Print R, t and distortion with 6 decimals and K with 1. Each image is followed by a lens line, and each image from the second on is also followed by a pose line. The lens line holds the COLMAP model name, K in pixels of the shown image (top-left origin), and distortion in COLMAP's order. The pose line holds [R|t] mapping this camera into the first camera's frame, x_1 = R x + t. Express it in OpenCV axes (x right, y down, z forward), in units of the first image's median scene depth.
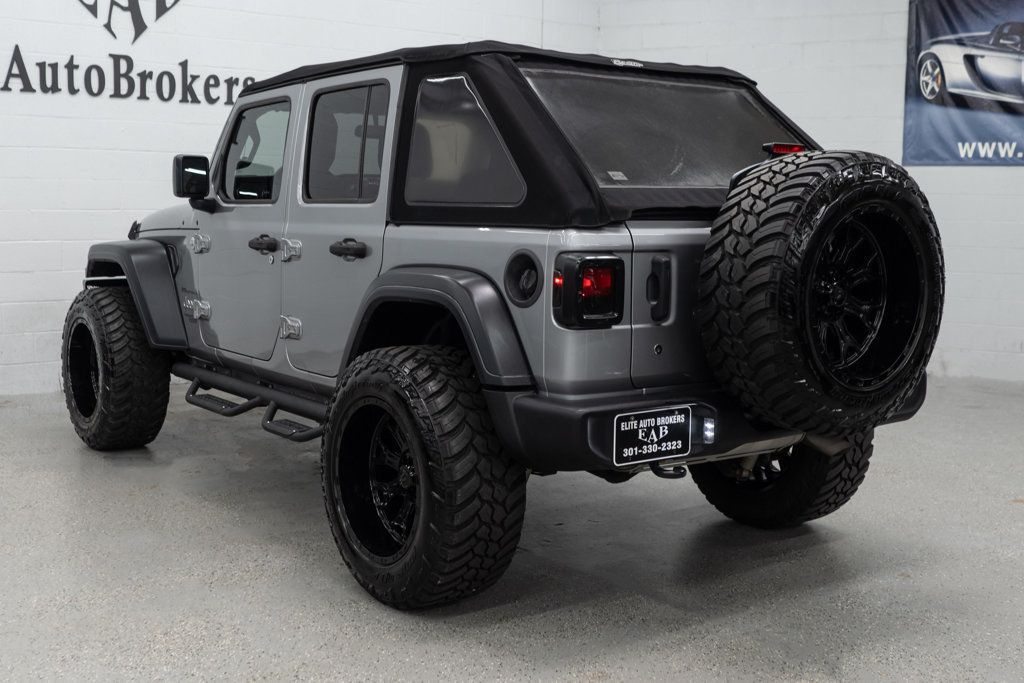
lens RADIAL K [[1216.4, 0, 512.0], [0, 1216.4, 341.5], [0, 0, 1]] dist [-0.011794, -0.033034]
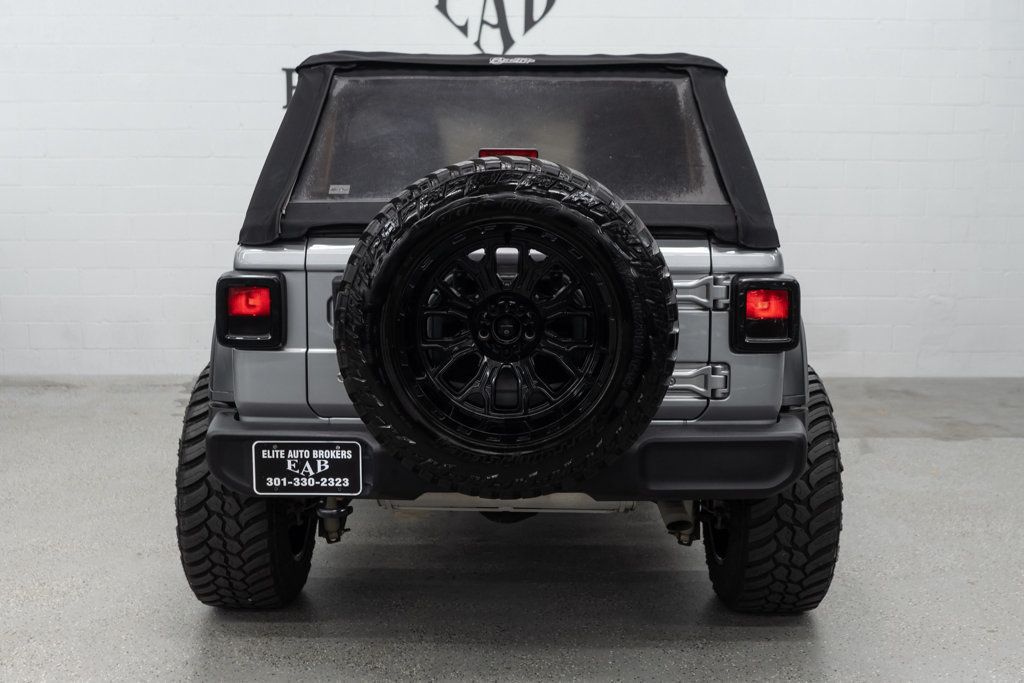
lens RADIAL K [[1216.4, 0, 512.0], [0, 1216.4, 341.5], [0, 0, 1]] dist [-0.011794, -0.033034]
pose [[0.795324, 0.065210, -0.602667, 0.793851], [-0.062927, 0.997707, 0.024910, -0.052820], [0.602910, 0.018113, 0.797604, 0.345960]]
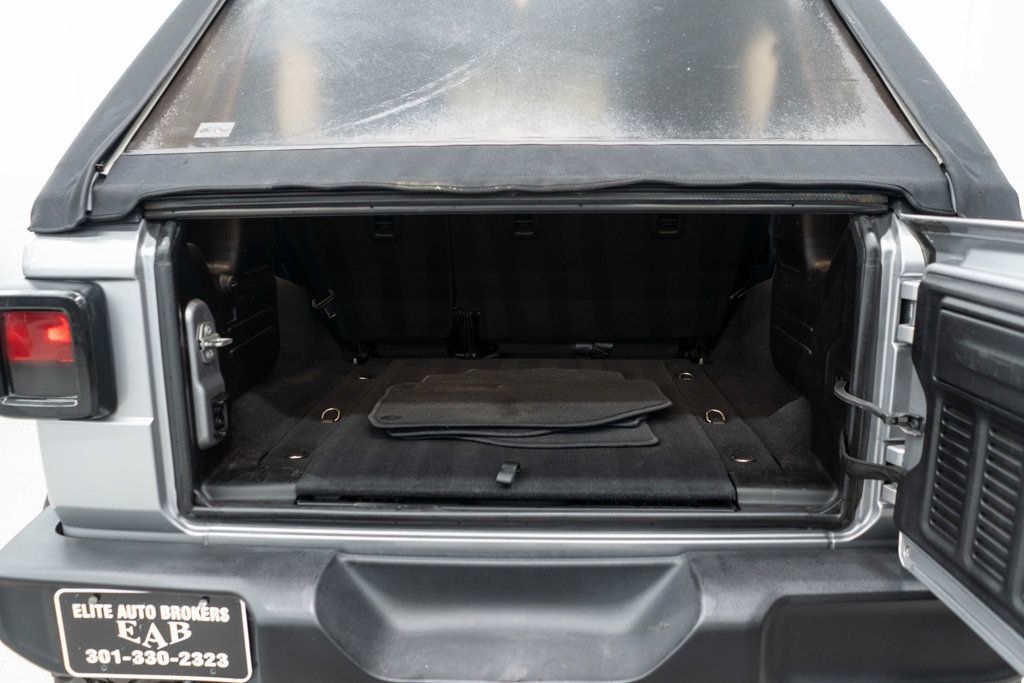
lens RADIAL K [[788.5, 0, 512.0], [0, 788.5, 341.5], [0, 0, 1]] dist [-0.015739, -0.006783]
pose [[0.776032, 0.110027, -0.621022, 0.427513], [-0.051040, 0.992392, 0.112044, -0.092779], [0.628625, -0.055253, 0.775743, 0.838780]]
